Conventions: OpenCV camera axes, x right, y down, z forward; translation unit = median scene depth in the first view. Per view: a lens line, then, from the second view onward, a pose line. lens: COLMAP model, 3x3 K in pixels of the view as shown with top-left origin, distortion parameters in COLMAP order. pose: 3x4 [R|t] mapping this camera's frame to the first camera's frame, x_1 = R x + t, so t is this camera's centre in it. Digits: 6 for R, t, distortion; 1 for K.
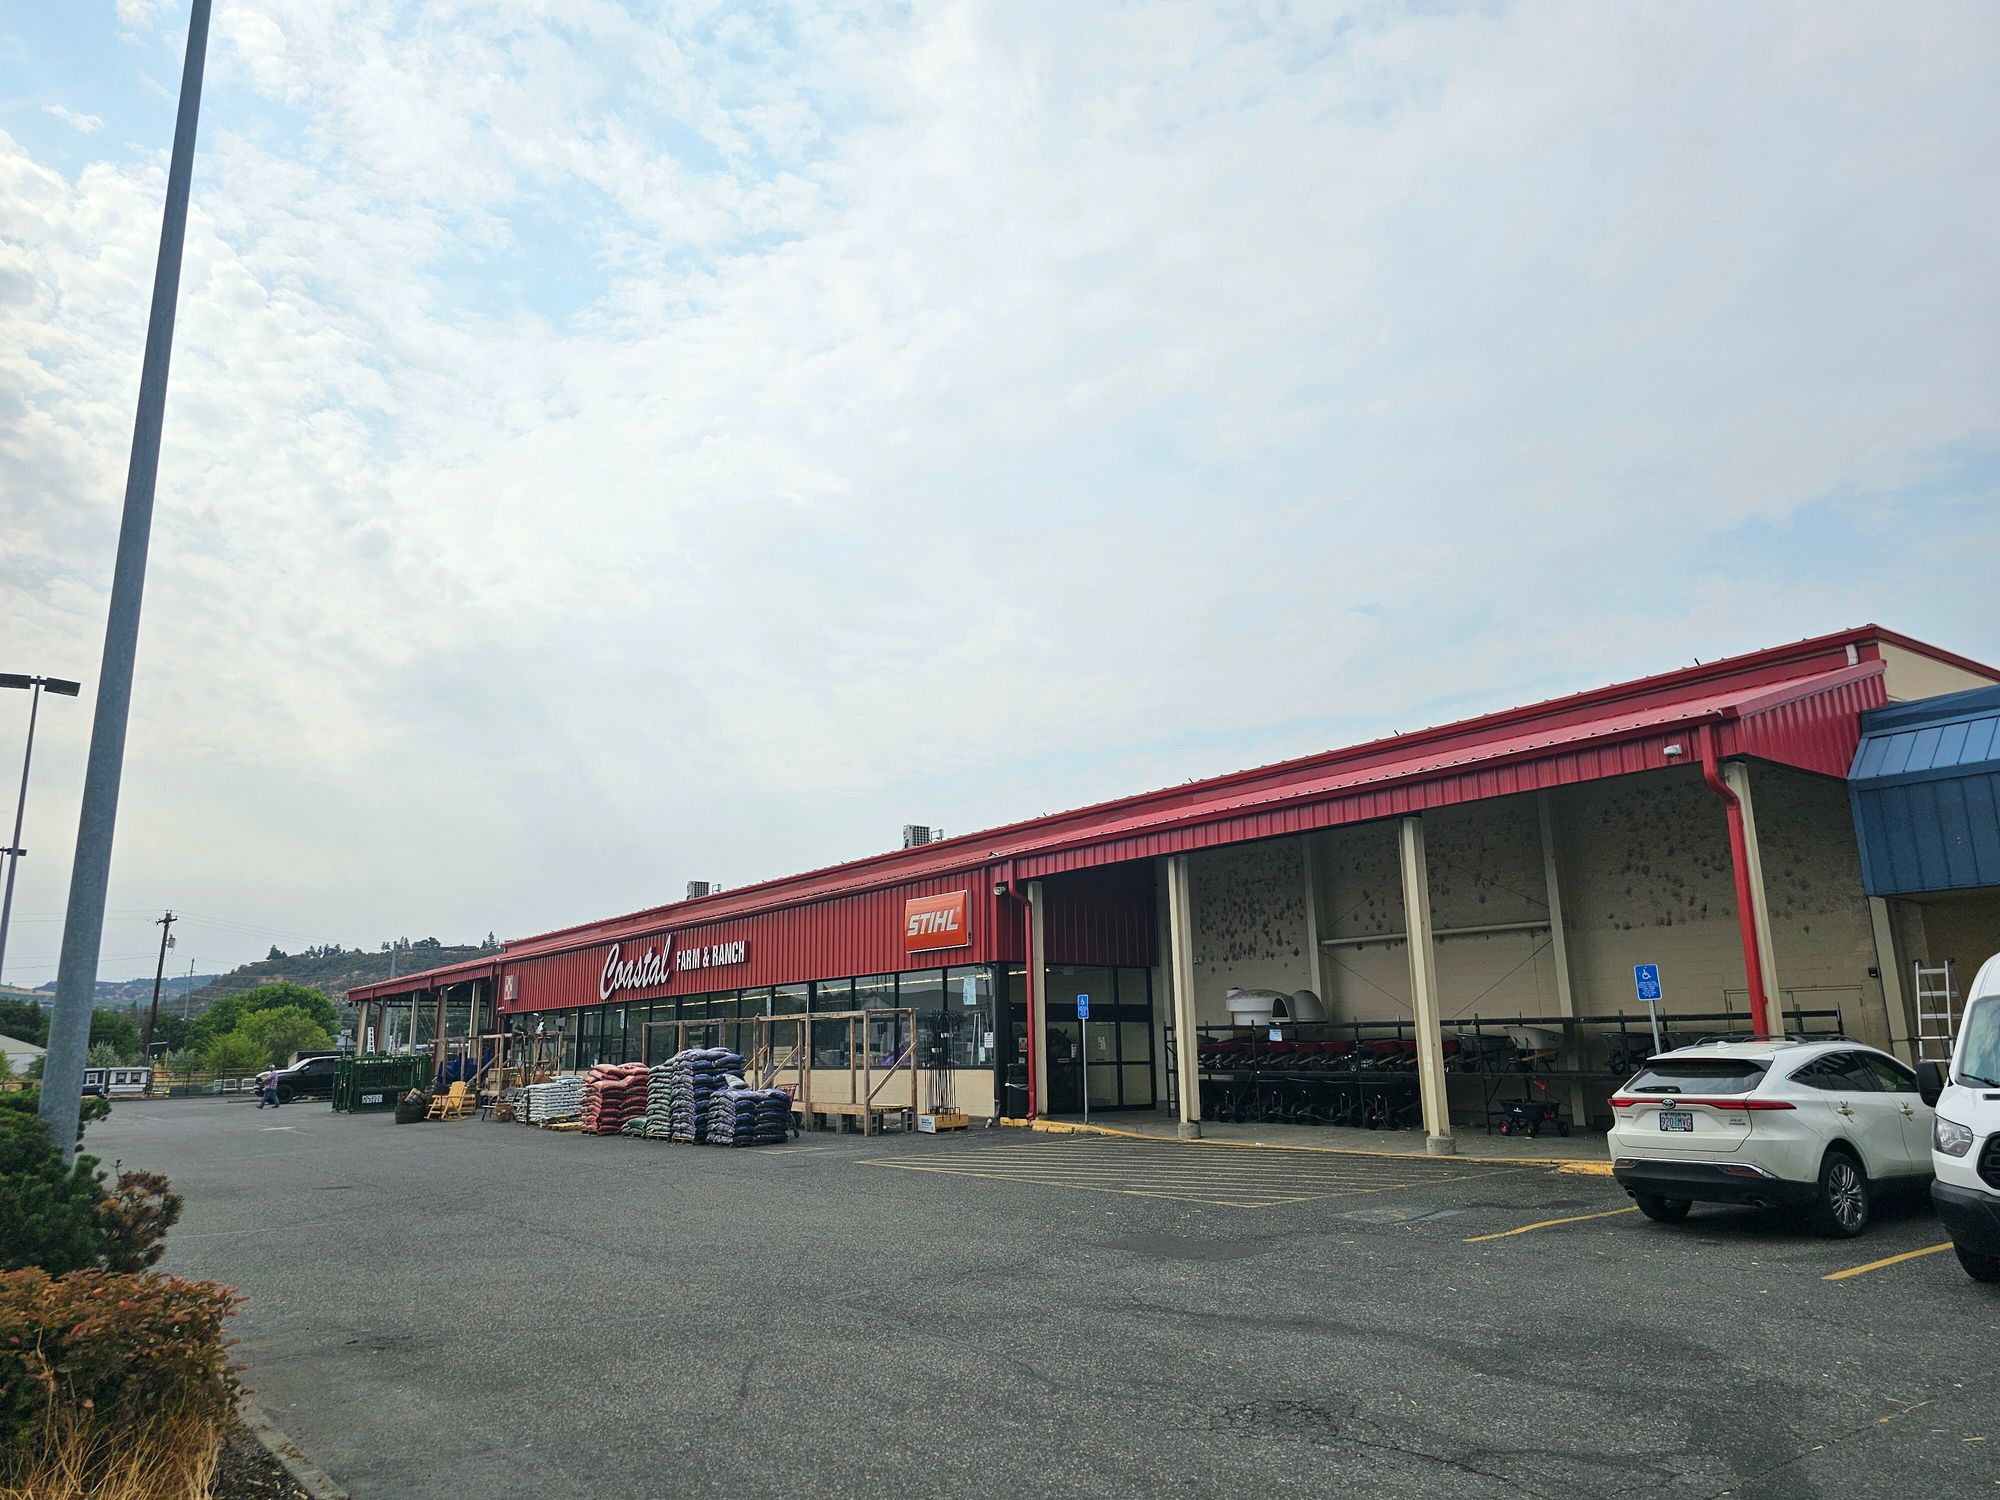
lens RADIAL K [[1332.3, 0, 1013.1], [0, 1332.3, 745.1], [0, 0, 1]] dist [0.043873, -0.028028]
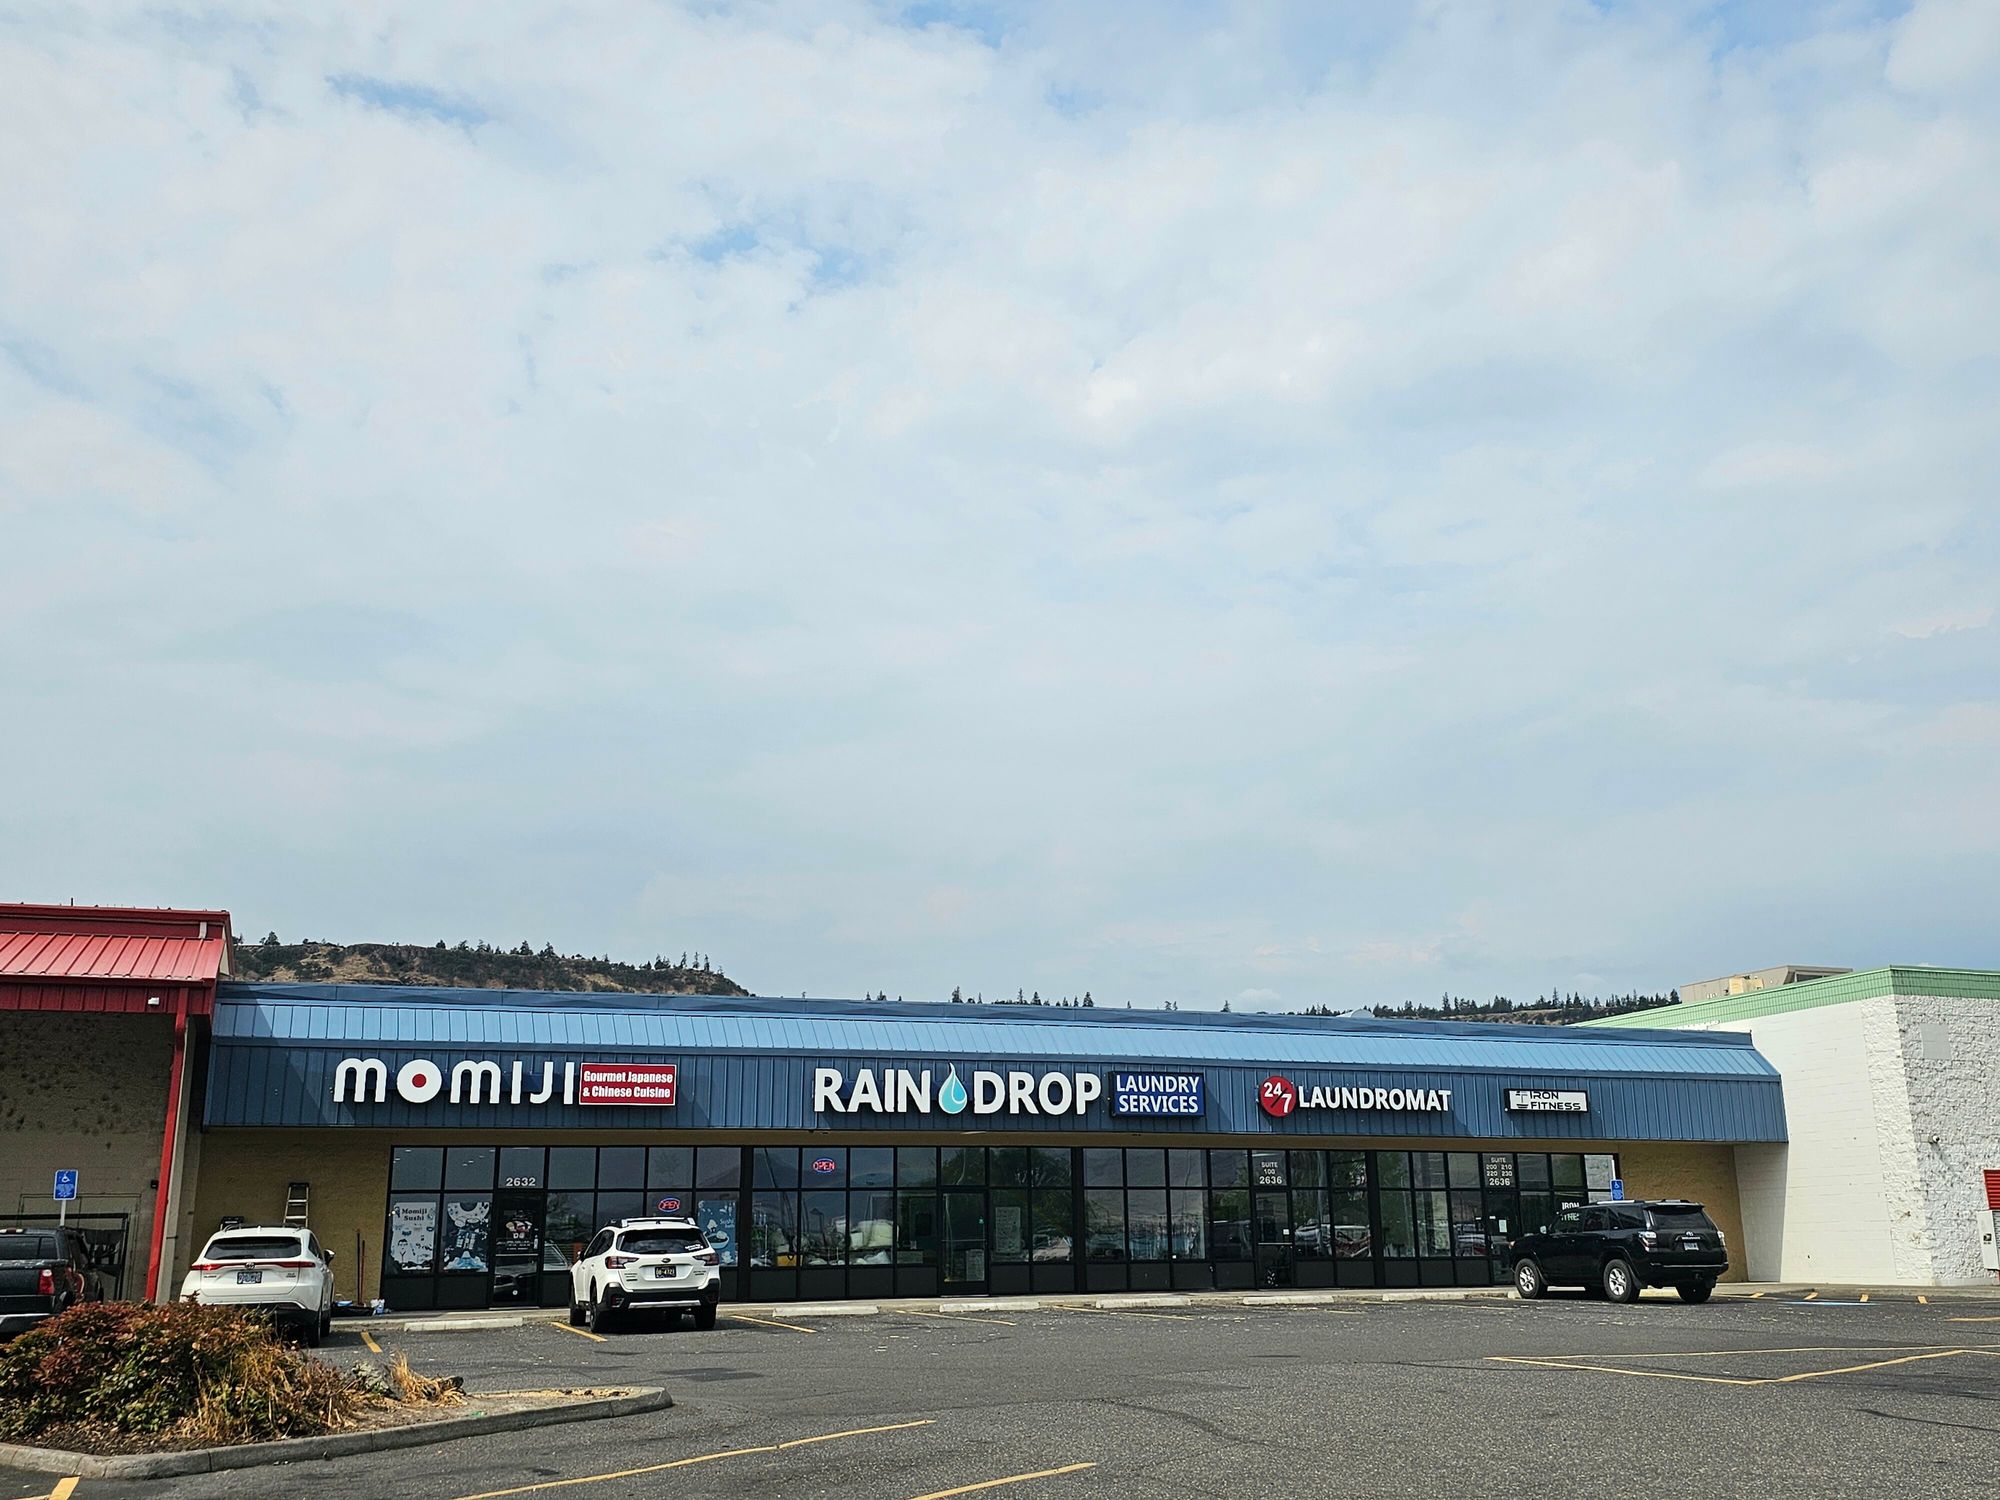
lens RADIAL K [[1900.8, 0, 1001.3], [0, 1900.8, 731.3], [0, 0, 1]] dist [0.035893, 0.000000]
pose [[0.281406, 0.267723, 0.921485, -1.045526], [-0.205238, 0.954862, -0.214745, -0.016022], [-0.937384, -0.128693, 0.323651, -0.312186]]
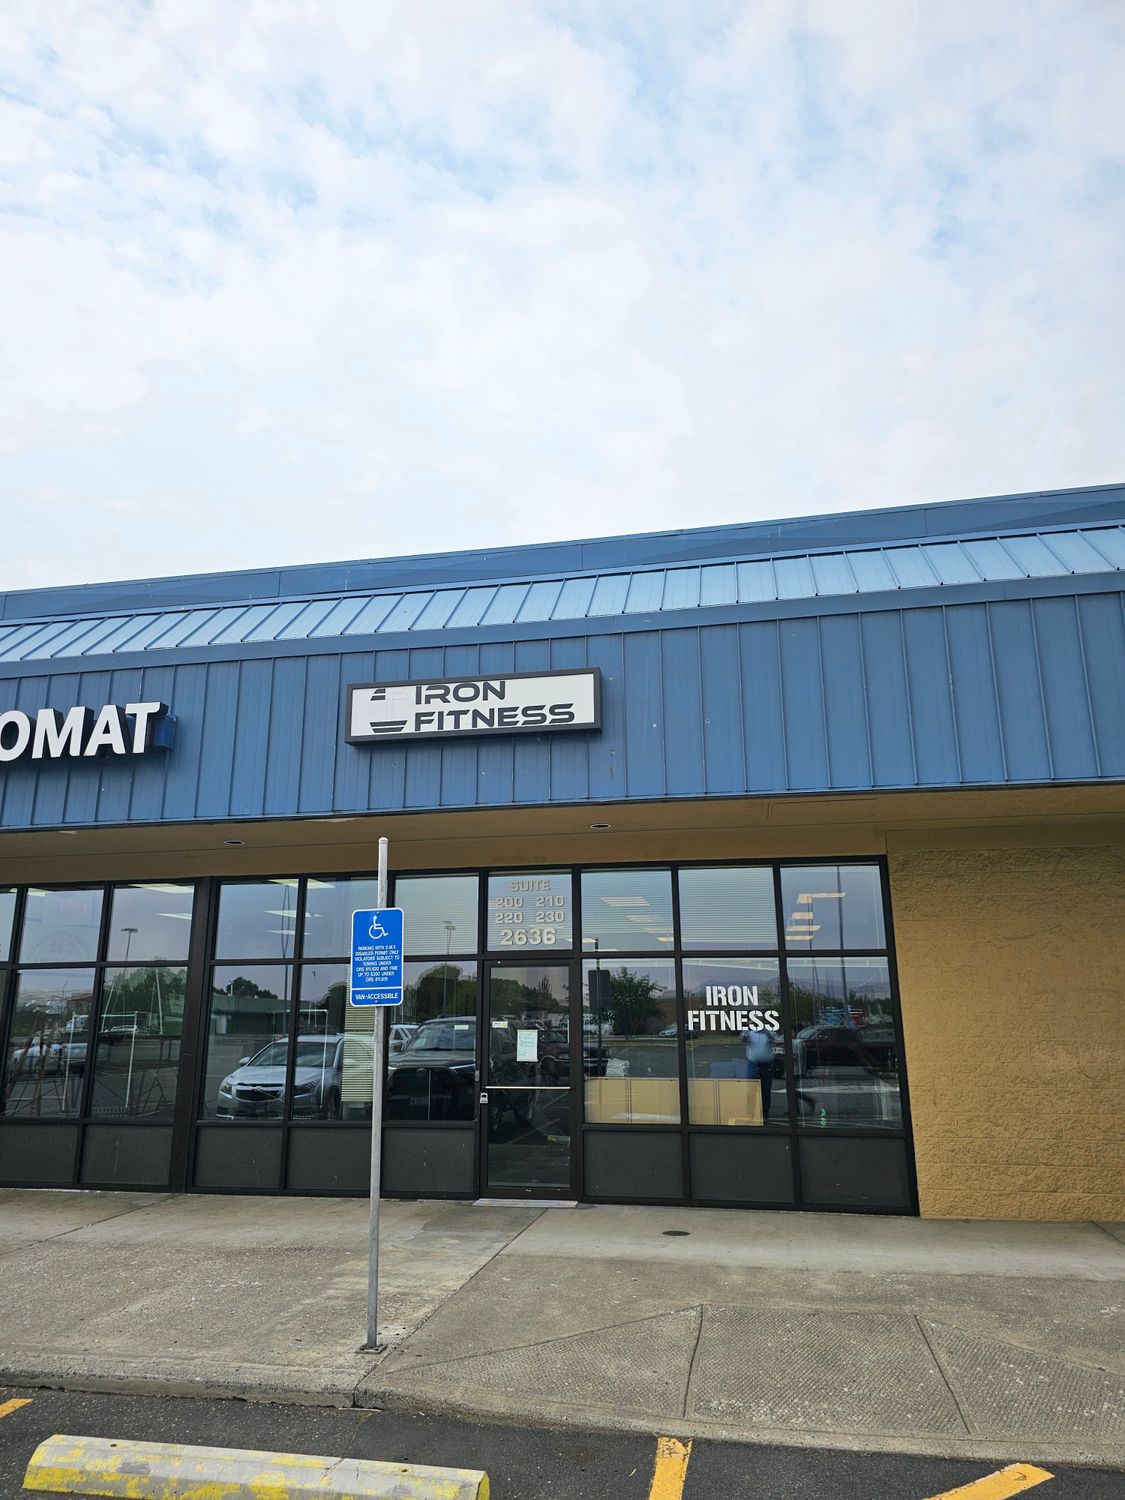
lens RADIAL K [[999.2, 0, 562.7], [0, 999.2, 742.0], [0, 0, 1]] dist [0.043873, -0.028028]
pose [[0.753344, 0.198388, 0.626989, 1.440914], [-0.156906, 0.980100, -0.121591, -0.177584], [-0.638634, -0.006779, 0.769481, -0.646315]]
